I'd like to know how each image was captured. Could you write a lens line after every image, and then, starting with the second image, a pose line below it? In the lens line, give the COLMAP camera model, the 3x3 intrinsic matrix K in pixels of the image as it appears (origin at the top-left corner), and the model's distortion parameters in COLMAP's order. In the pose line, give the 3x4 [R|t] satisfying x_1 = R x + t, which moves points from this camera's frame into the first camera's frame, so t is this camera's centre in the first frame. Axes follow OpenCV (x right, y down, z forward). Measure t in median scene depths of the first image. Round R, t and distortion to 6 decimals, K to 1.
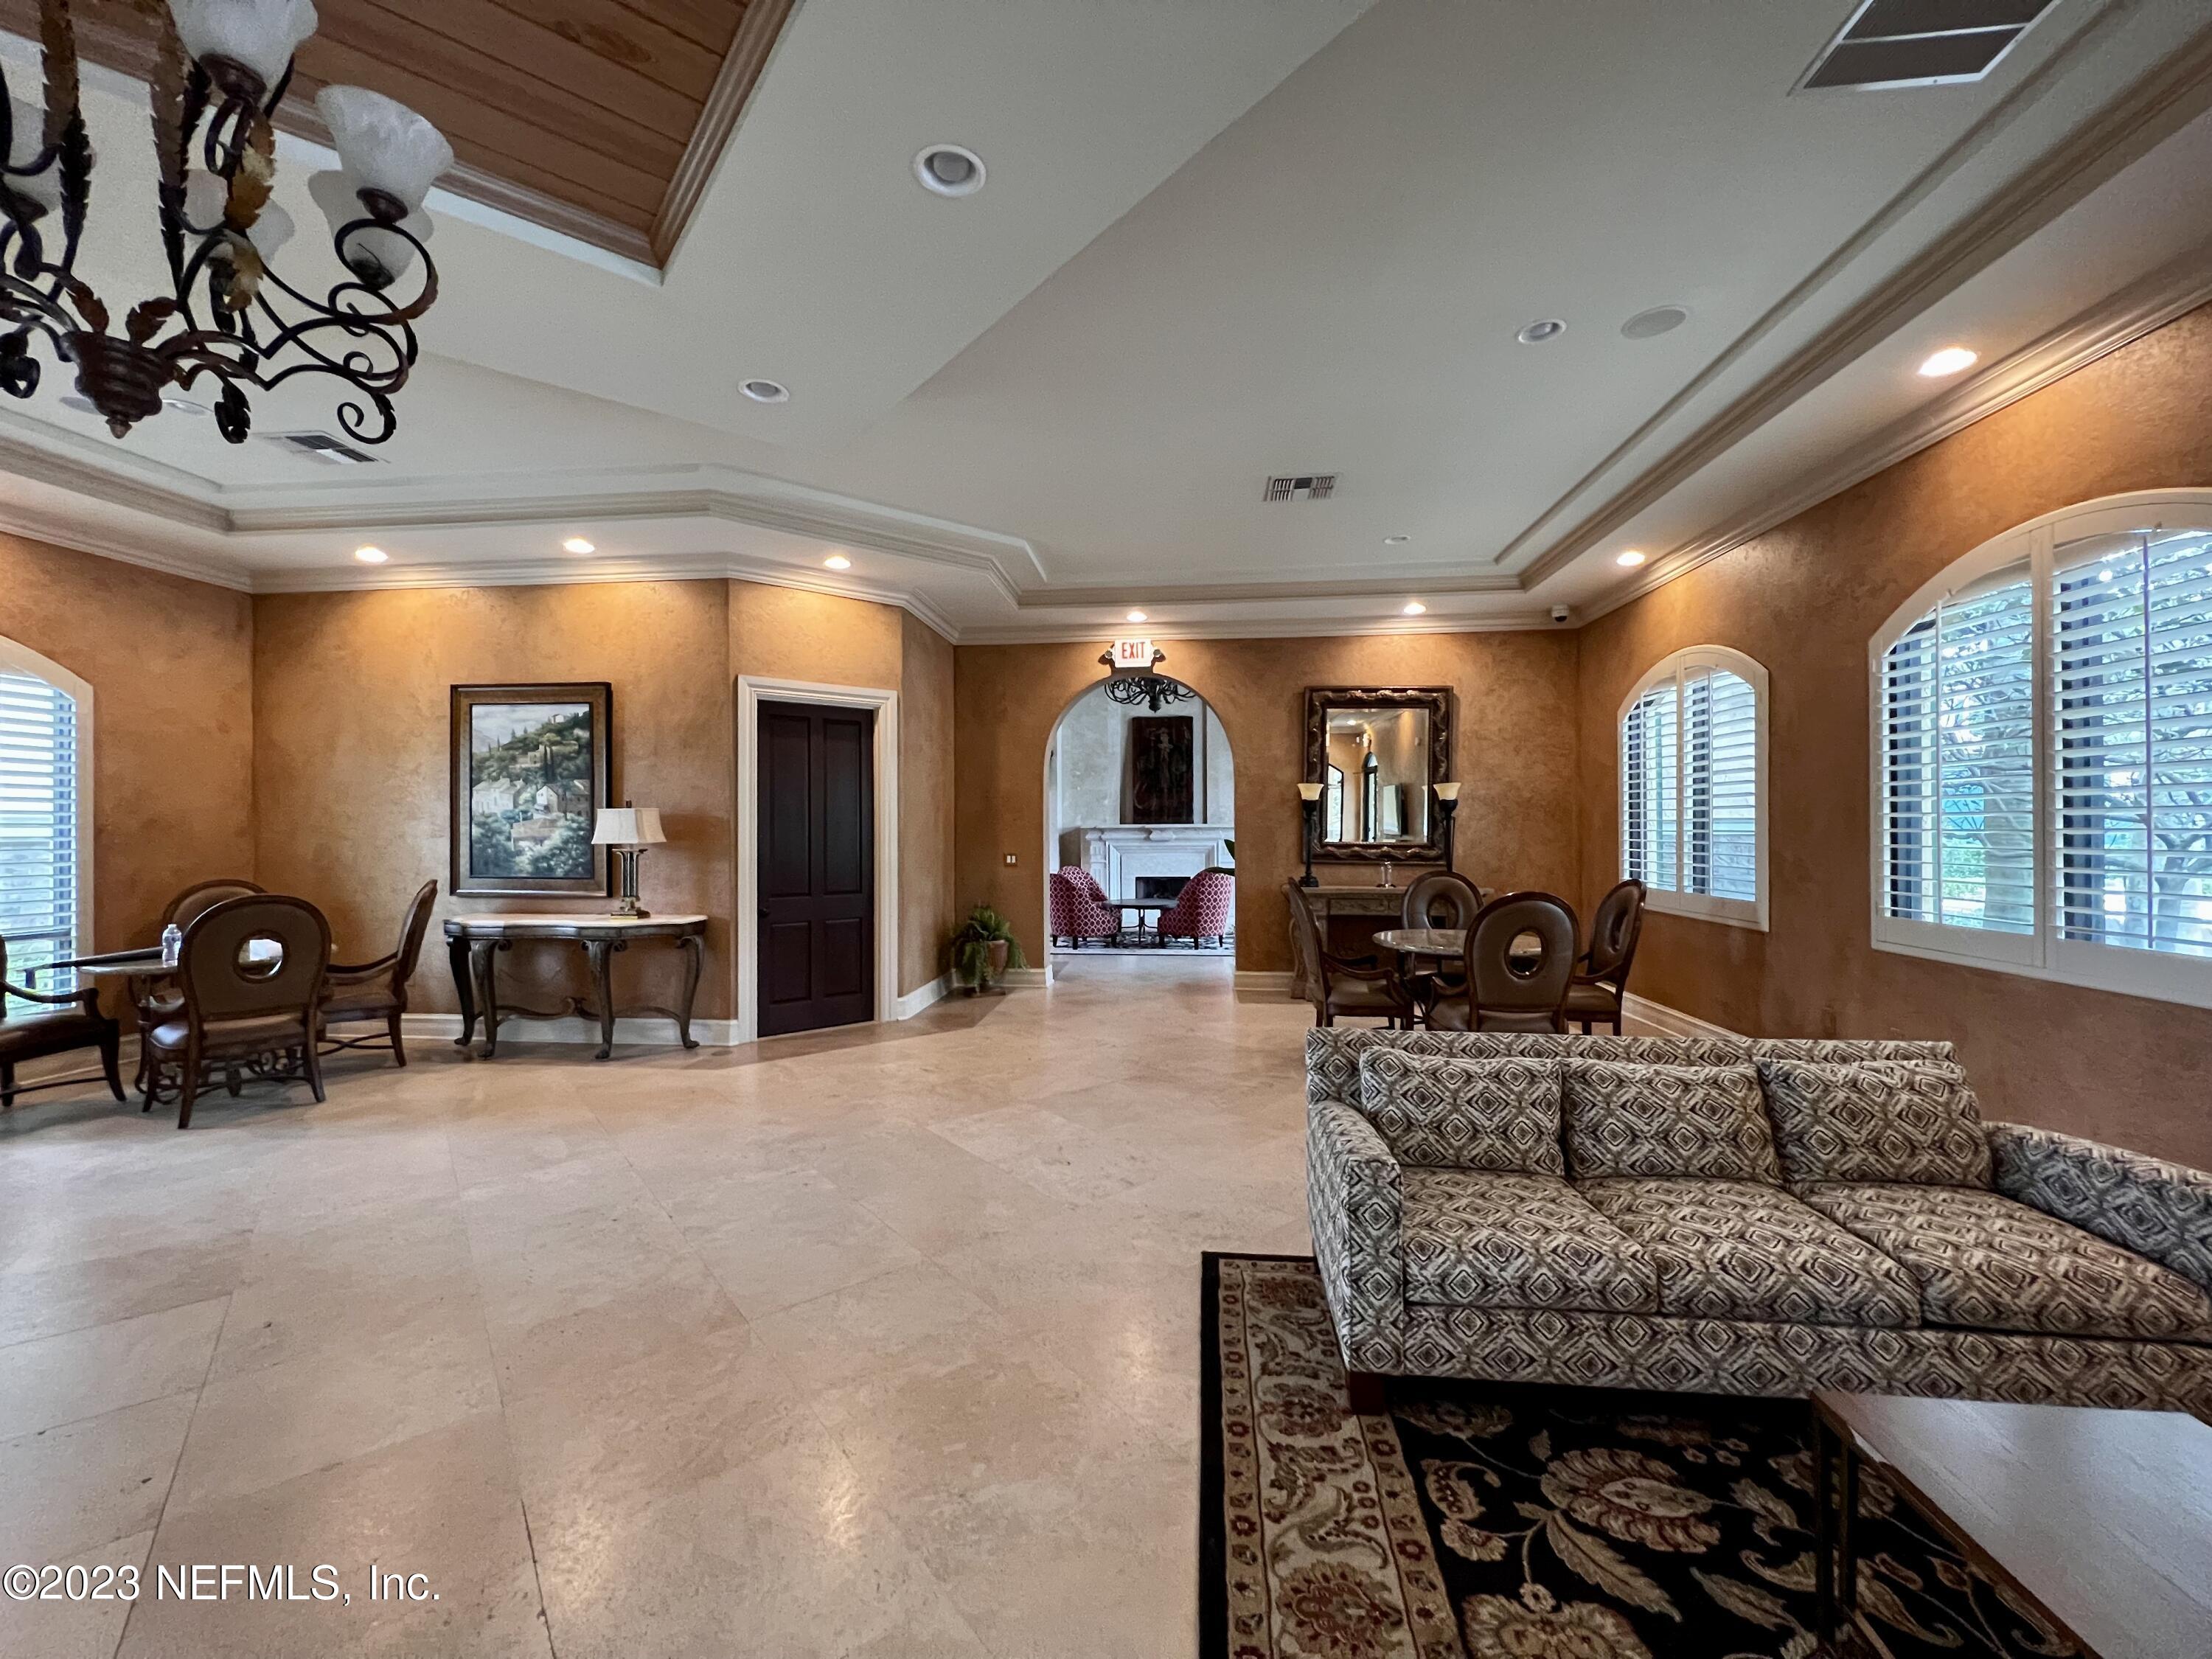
lens RADIAL K [[886.2, 0, 1106.0], [0, 886.2, 829.5], [0, 0, 1]] dist [0.001570, -0.000245]
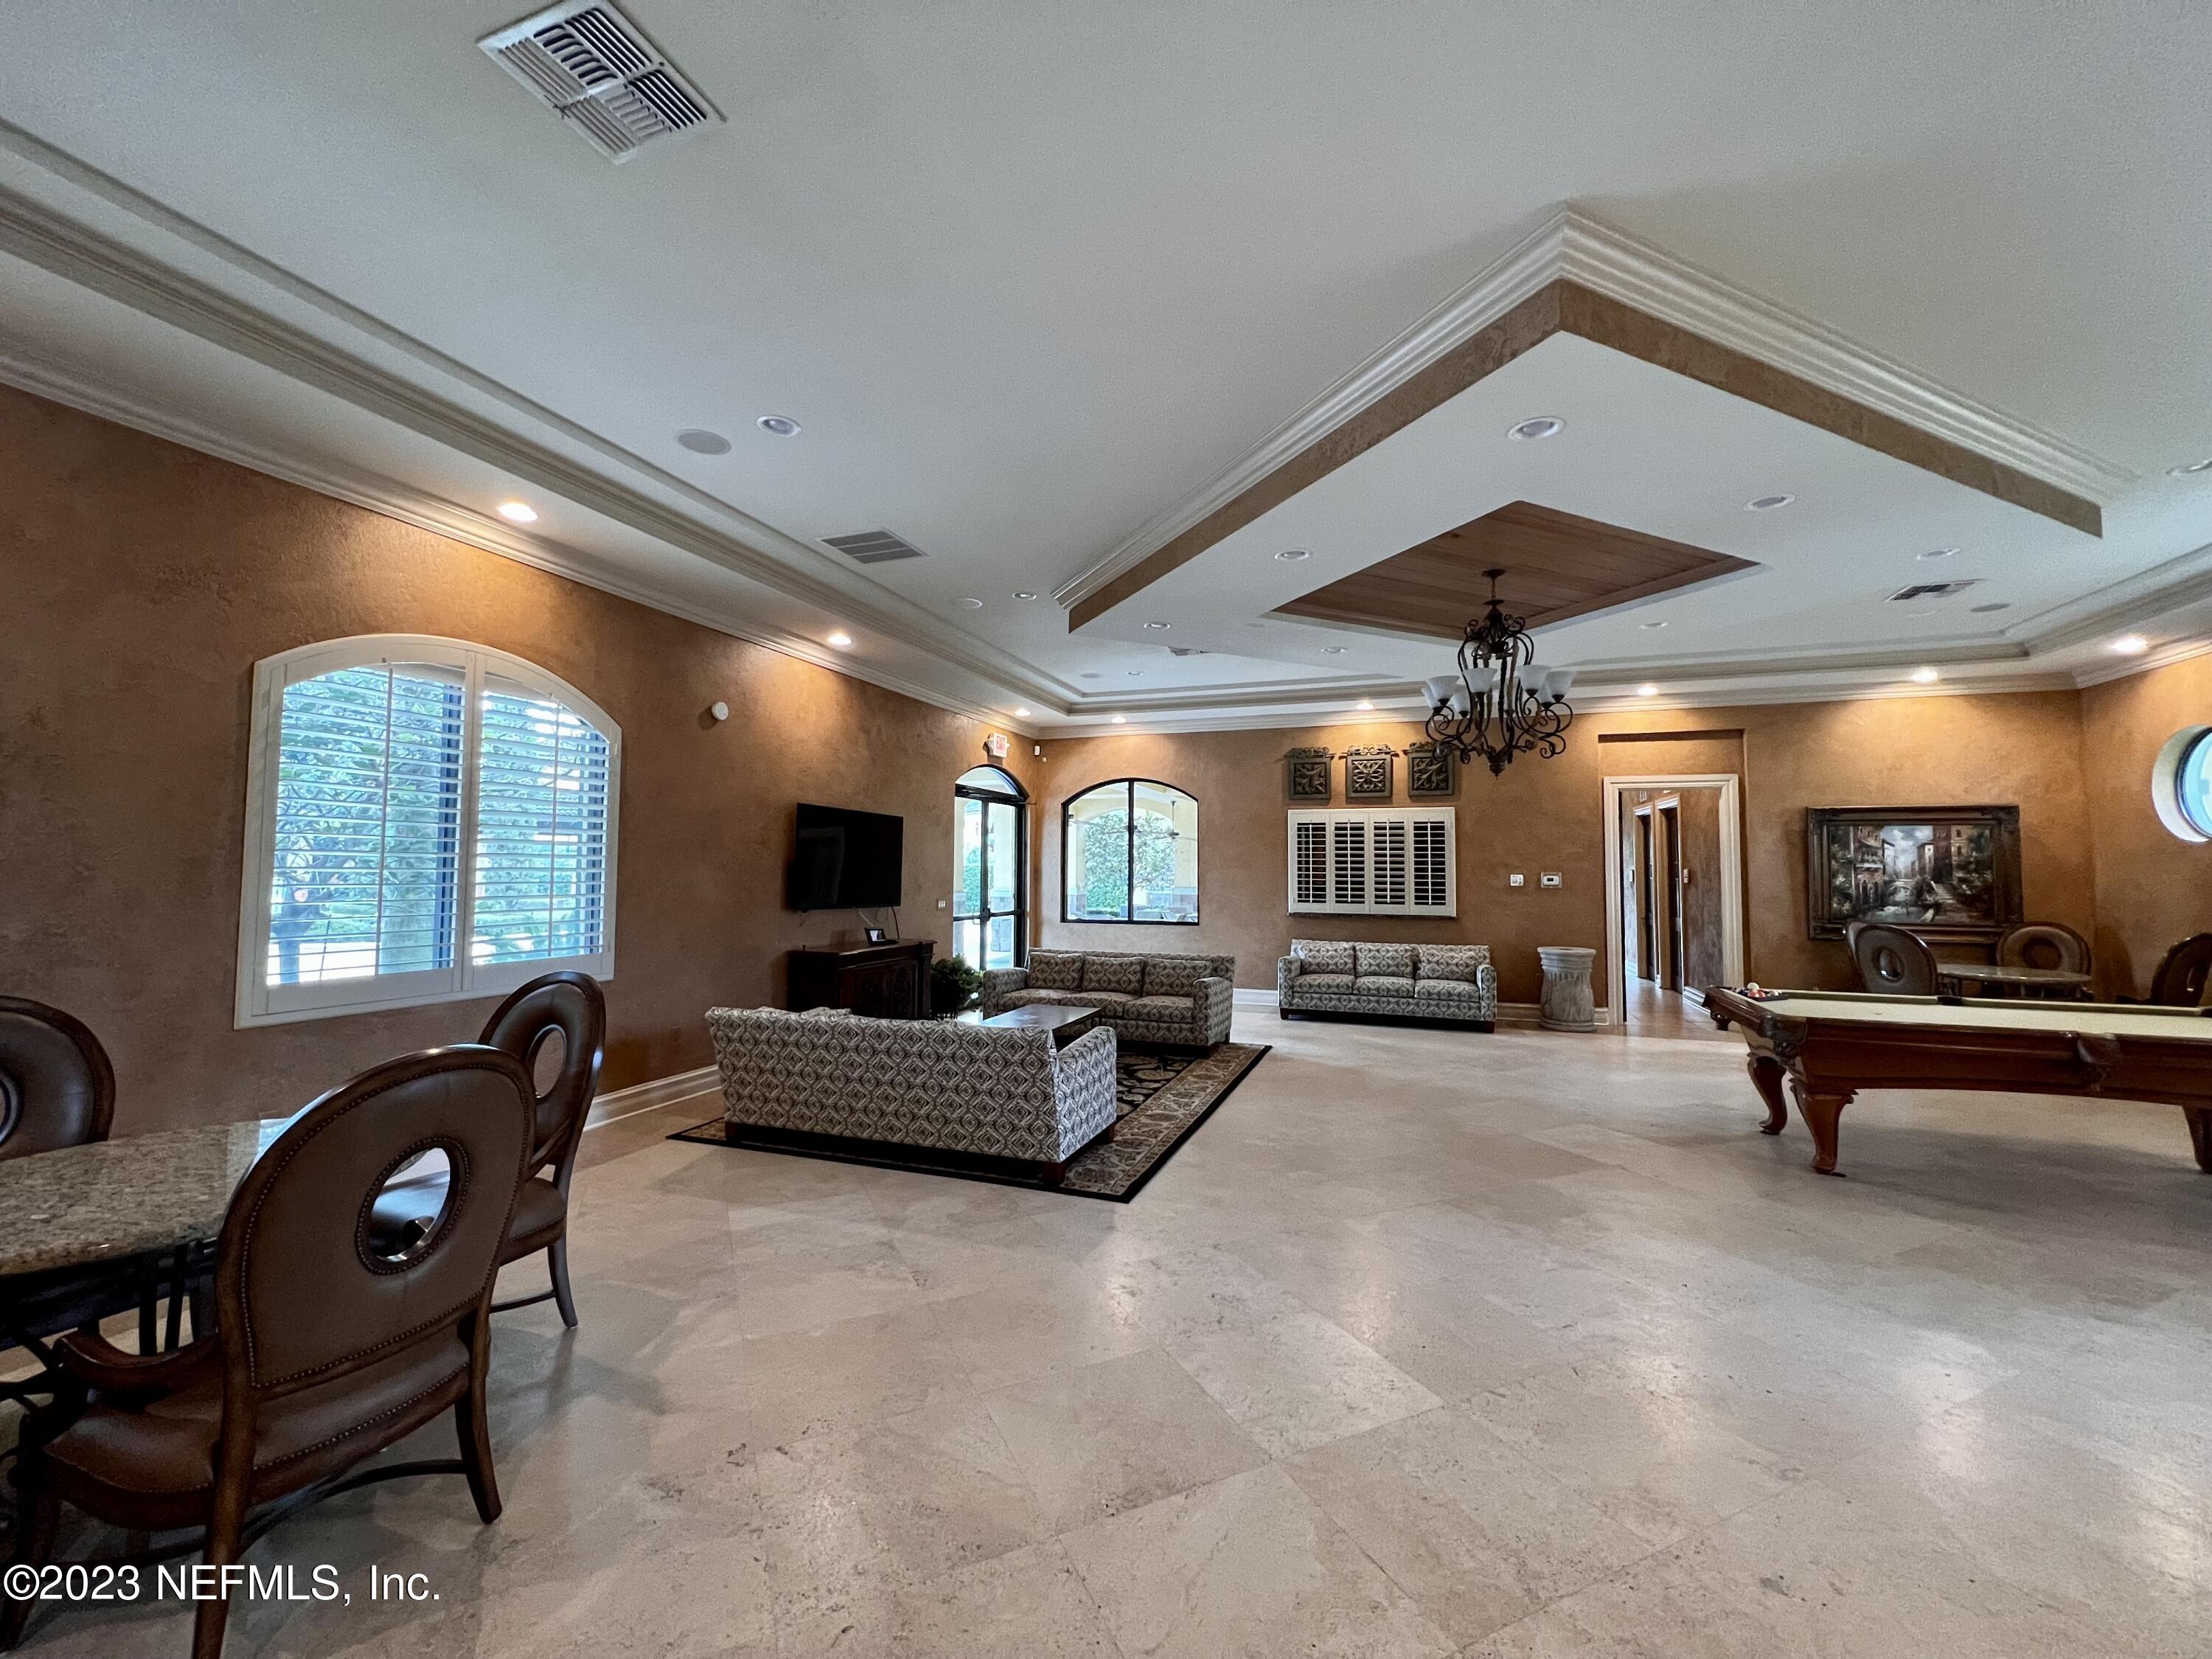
lens RADIAL K [[886.2, 0, 1106.0], [0, 886.2, 829.5], [0, 0, 1]] dist [0.001570, -0.000245]
pose [[-0.970747, 0.010392, 0.239879, -0.186742], [-0.001849, 0.998710, -0.050748, -0.015946], [-0.240096, -0.049707, -0.969476, 2.353782]]
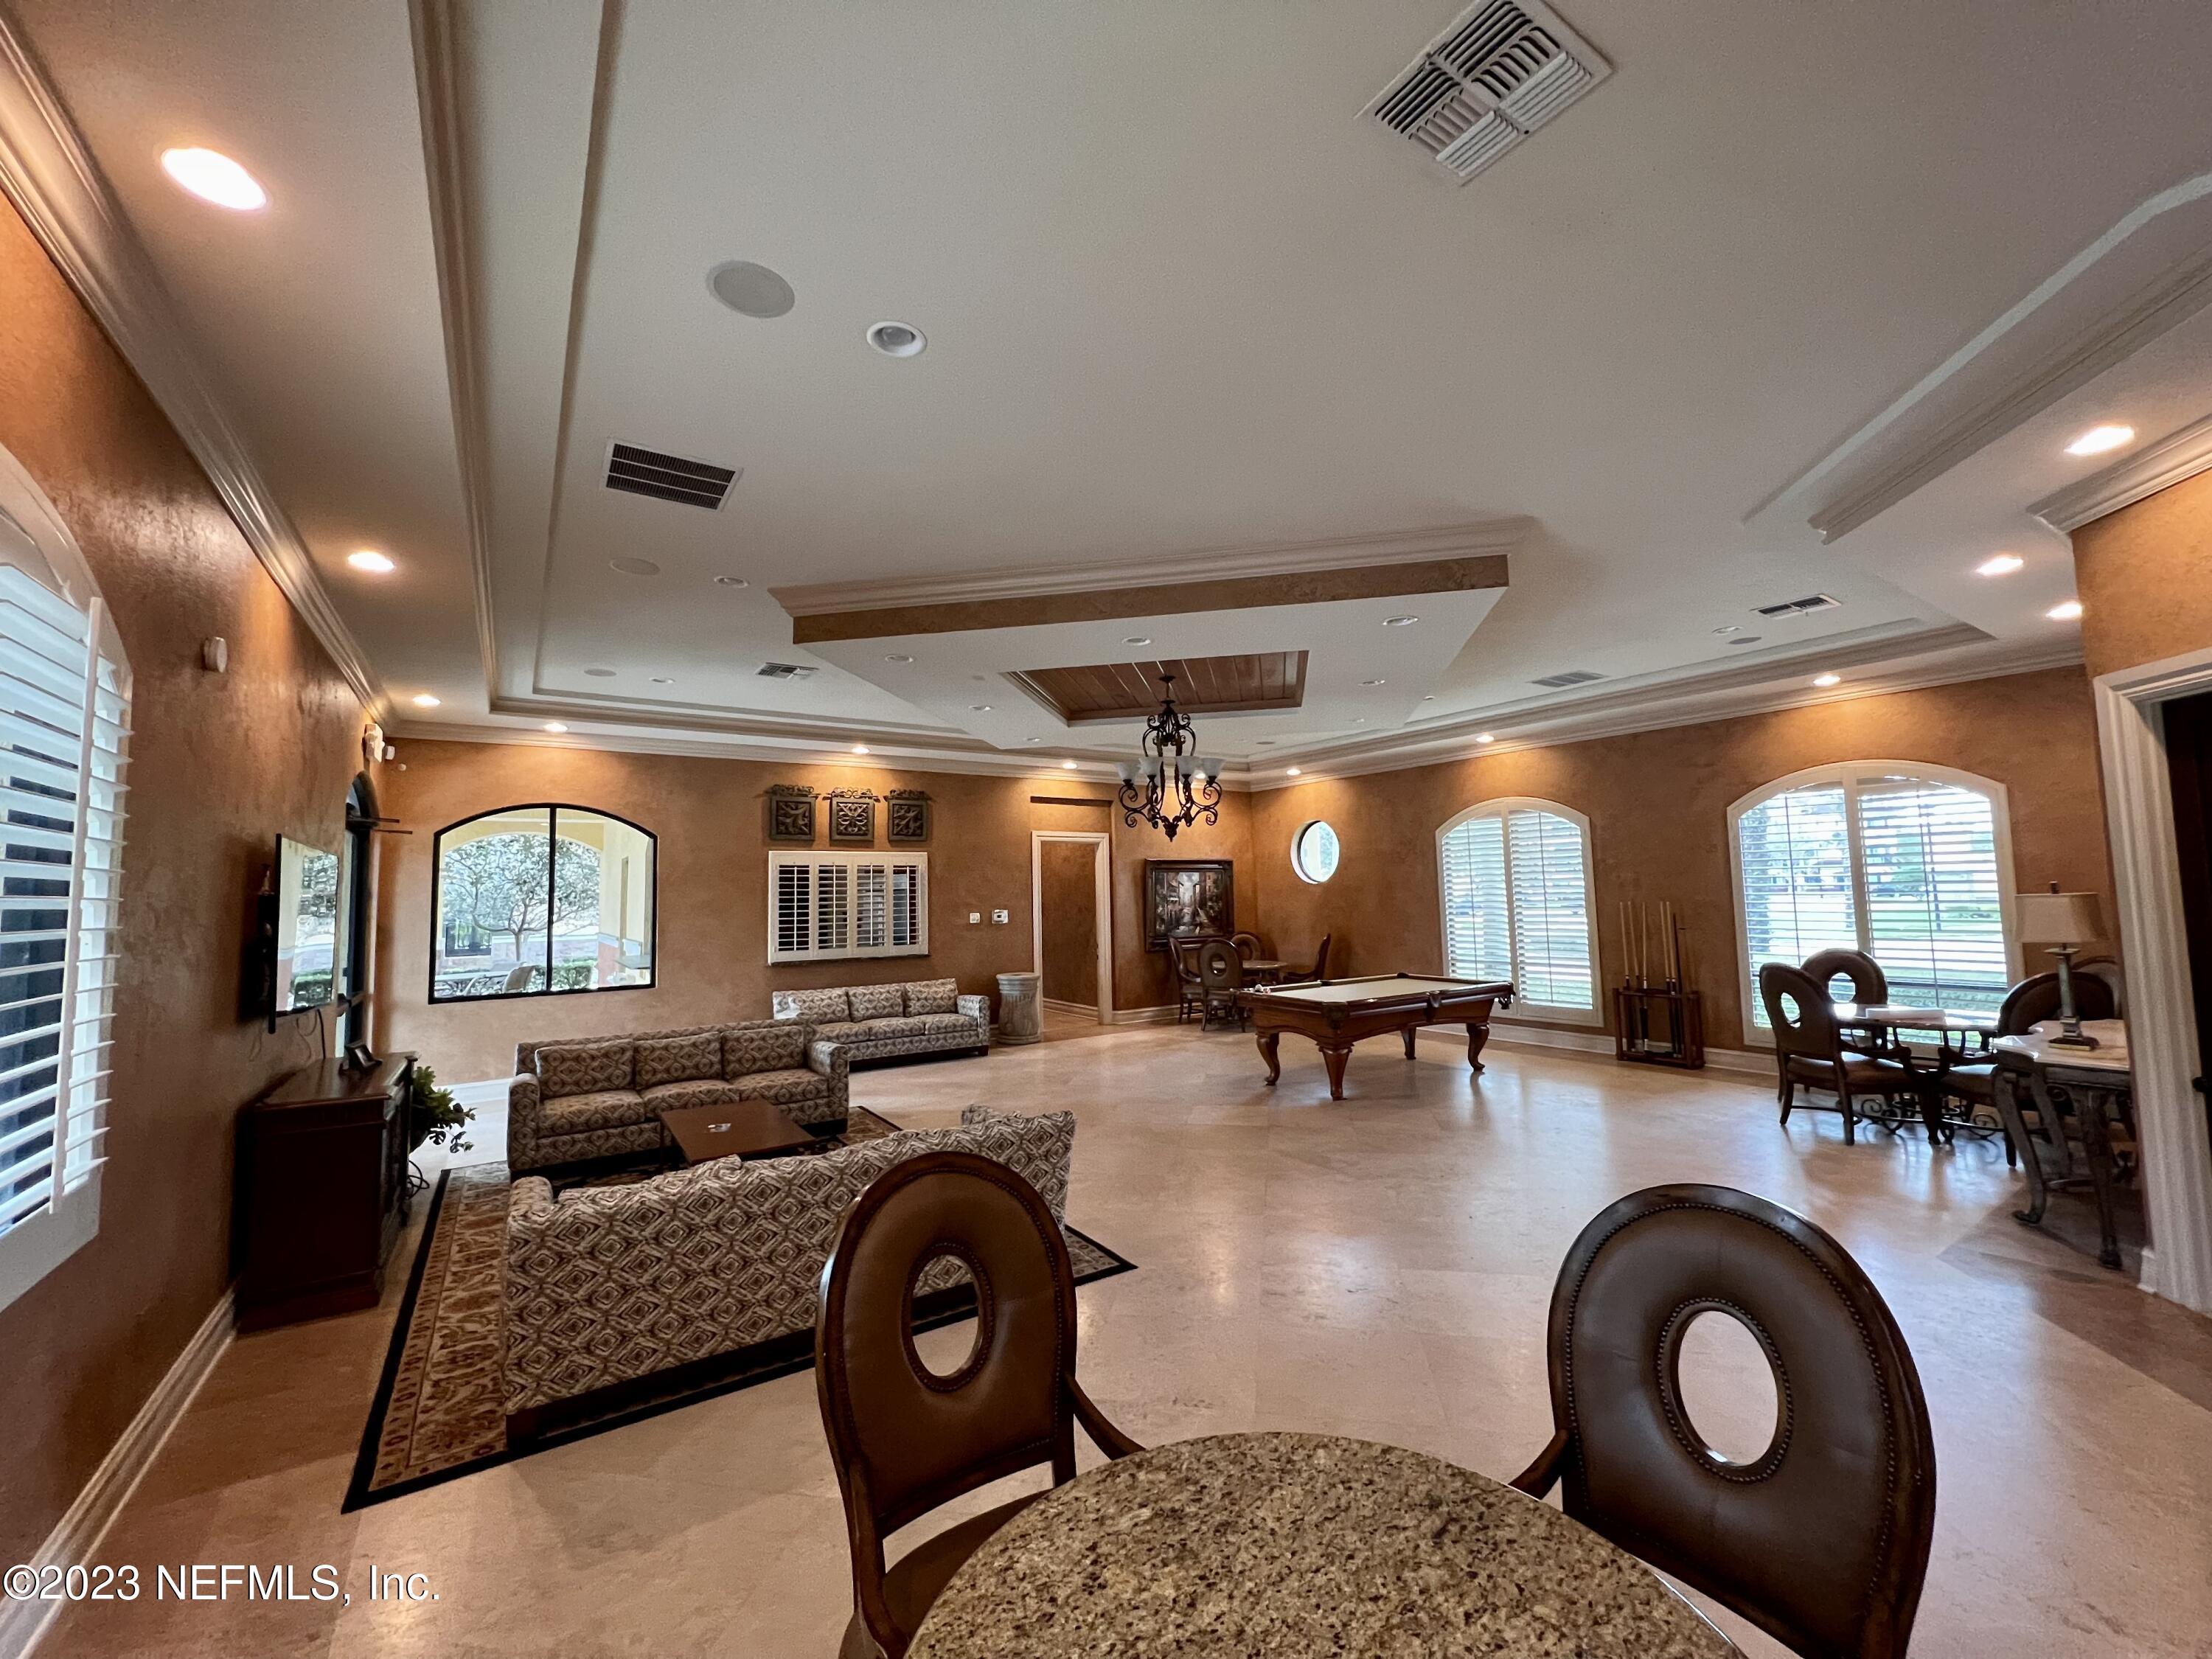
lens RADIAL K [[886.2, 0, 1106.0], [0, 886.2, 829.5], [0, 0, 1]] dist [0.001570, -0.000245]
pose [[-0.766770, -0.025670, -0.641408, 1.022657], [0.026574, 0.997074, -0.071672, -0.082769], [0.641372, -0.072000, -0.763845, 2.054477]]
